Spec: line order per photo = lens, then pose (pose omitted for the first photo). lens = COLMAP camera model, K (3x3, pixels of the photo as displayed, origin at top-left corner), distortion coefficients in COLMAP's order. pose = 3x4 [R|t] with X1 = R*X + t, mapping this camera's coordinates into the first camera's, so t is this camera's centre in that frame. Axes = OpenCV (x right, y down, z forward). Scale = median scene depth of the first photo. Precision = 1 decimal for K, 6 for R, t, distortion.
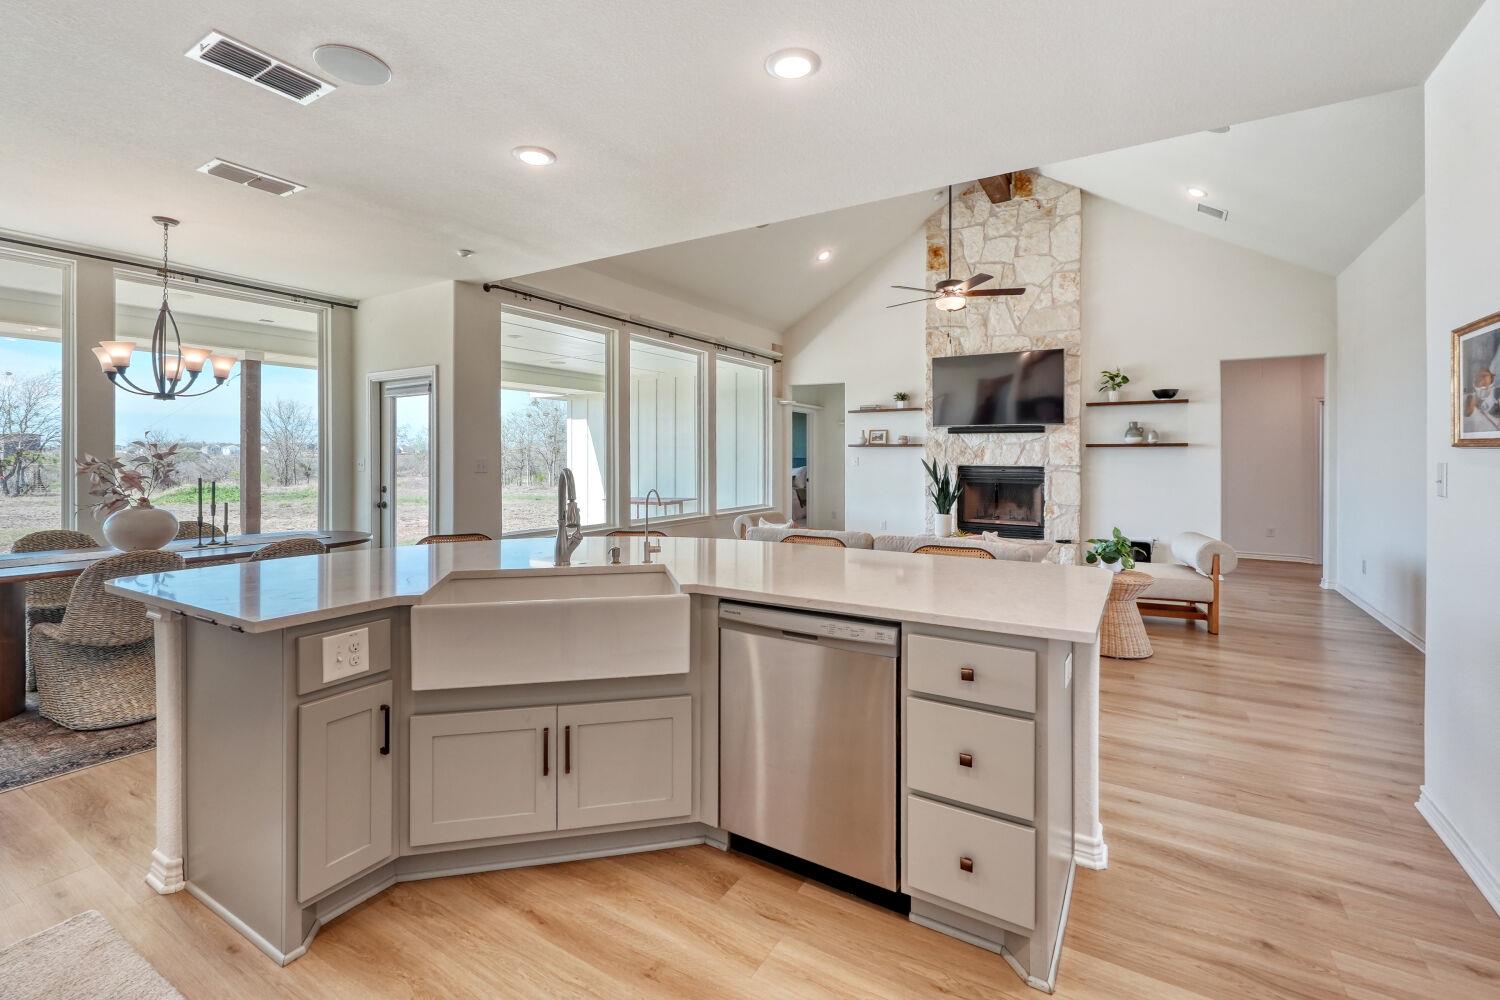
lens RADIAL K [[654.7, 0, 734.5], [0, 654.7, 460.7], [0, 0, 1]] dist [0.002048, 0.000277]
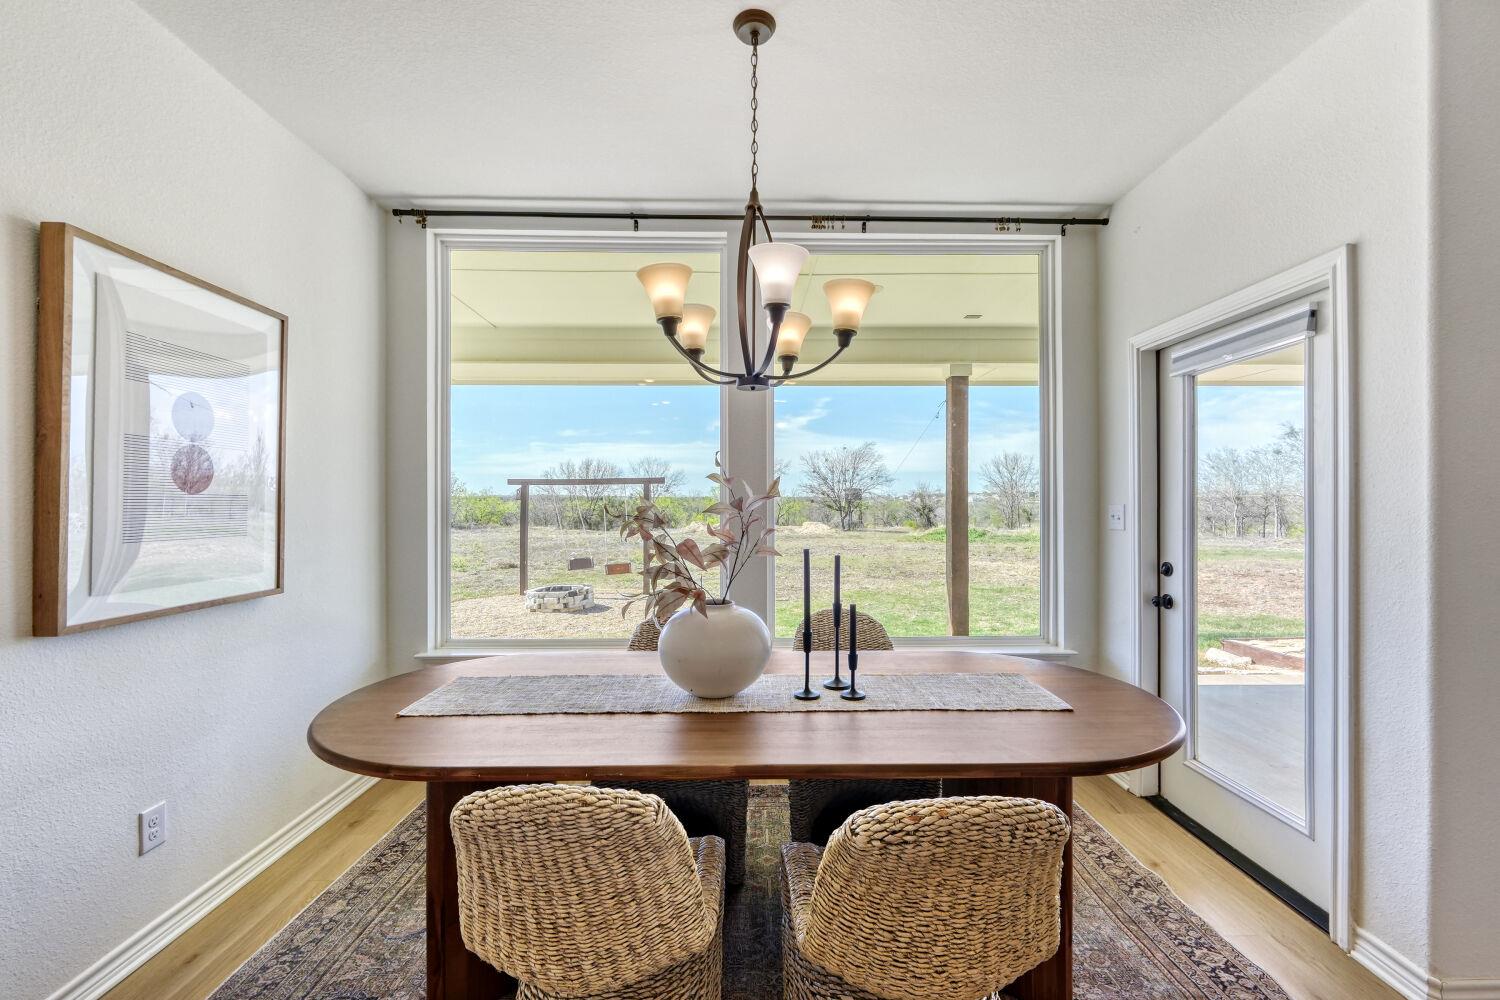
lens RADIAL K [[627.2, 0, 750.0], [0, 627.2, 500.0], [0, 0, 1]] dist [0.016440, 0.000075]
pose [[0.544317, -0.007609, -0.838845, -0.309178], [-0.001489, 0.999949, -0.010037, -0.002042], [0.838878, 0.006712, 0.544277, 0.484633]]
